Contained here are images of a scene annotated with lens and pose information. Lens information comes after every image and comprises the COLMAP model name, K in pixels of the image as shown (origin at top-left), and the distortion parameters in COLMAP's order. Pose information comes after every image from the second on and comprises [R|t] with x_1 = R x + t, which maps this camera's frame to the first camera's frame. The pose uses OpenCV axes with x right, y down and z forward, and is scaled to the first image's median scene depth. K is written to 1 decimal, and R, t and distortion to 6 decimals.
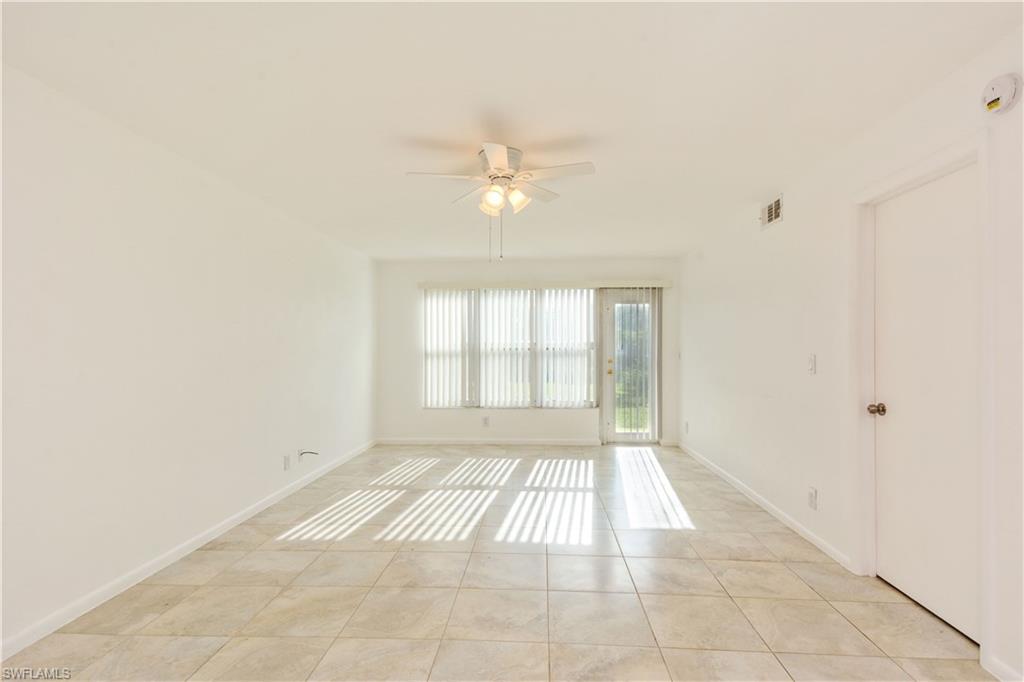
lens RADIAL K [[509.3, 0, 513.0], [0, 509.3, 349.7], [0, 0, 1]] dist [0.016832, -0.002802]
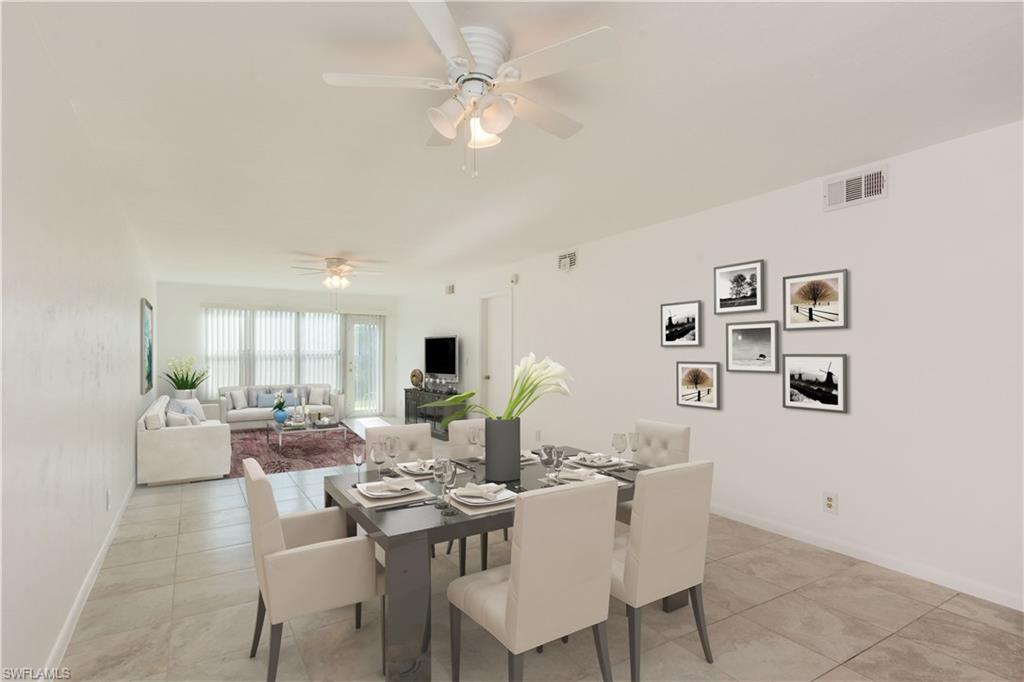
lens RADIAL K [[509.3, 0, 518.8], [0, 509.3, 356.8], [0, 0, 1]] dist [0.016832, -0.002802]
pose [[0.810688, 0.000309, 0.585478, -0.292872], [-0.000365, 1.000000, -0.000023, 0.005300], [-0.585478, -0.000195, 0.810688, -0.513323]]
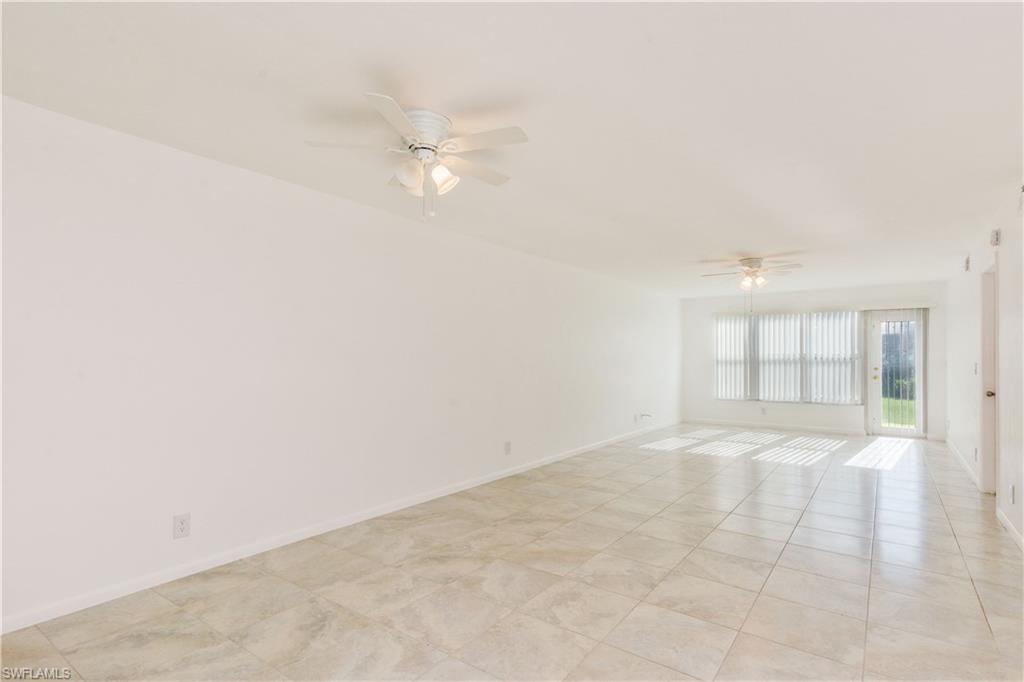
lens RADIAL K [[509.3, 0, 508.9], [0, 509.3, 352.9], [0, 0, 1]] dist [0.016832, -0.002802]
pose [[0.841149, -0.000344, -0.540804, 0.116752], [-0.006880, 0.999912, -0.011336, 0.004436], [0.540760, 0.013256, 0.841072, -0.544122]]
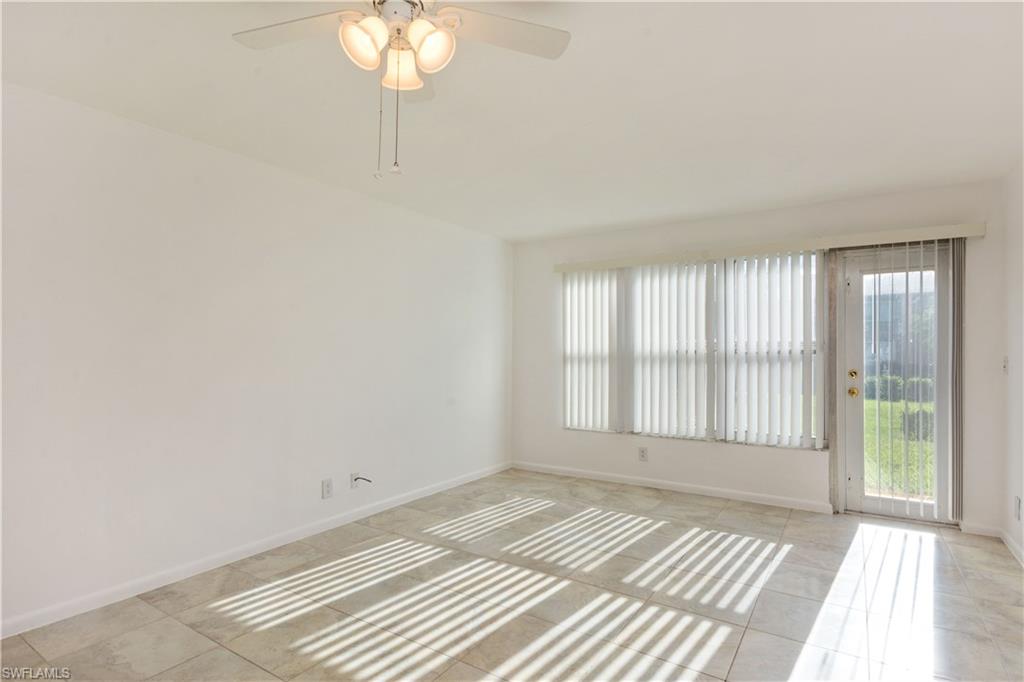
lens RADIAL K [[518.5, 0, 507.0], [0, 518.5, 348.8], [0, 0, 1]] dist [-0.003248, -0.004495]
pose [[0.862355, 0.001076, -0.506304, 0.150784], [-0.003248, 0.999989, -0.003407, -0.002351], [0.506295, 0.004583, 0.862348, 0.284359]]
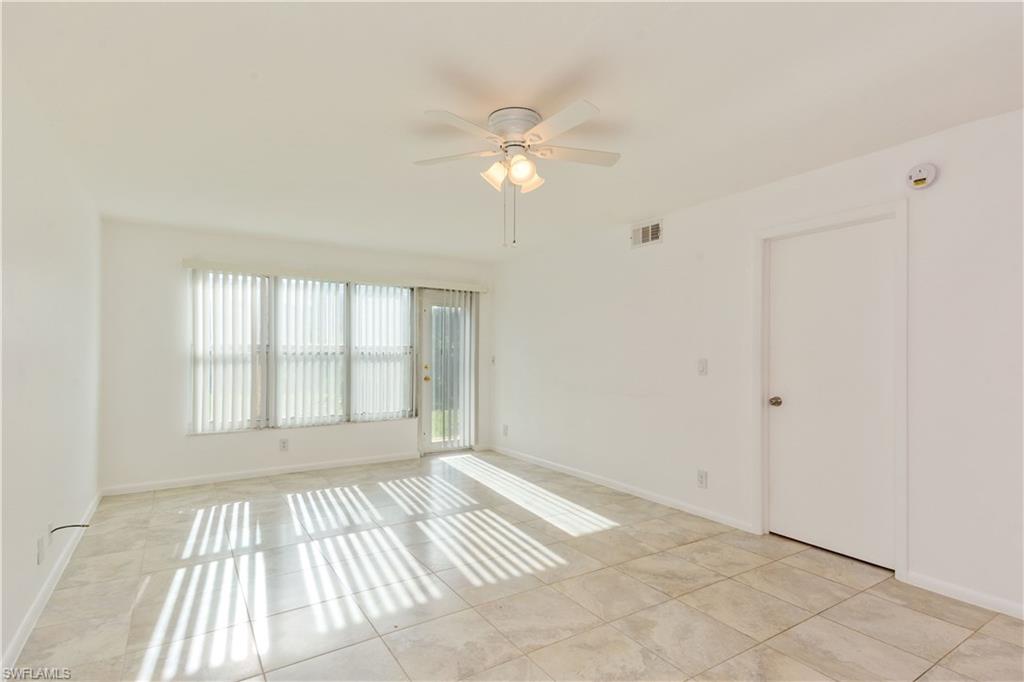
lens RADIAL K [[509.3, 0, 514.7], [0, 509.3, 350.2], [0, 0, 1]] dist [0.016832, -0.002802]
pose [[0.805400, 0.009284, 0.592659, -0.238157], [-0.002745, 0.999925, -0.011933, 0.003208], [-0.592726, 0.007984, 0.805365, 0.152432]]
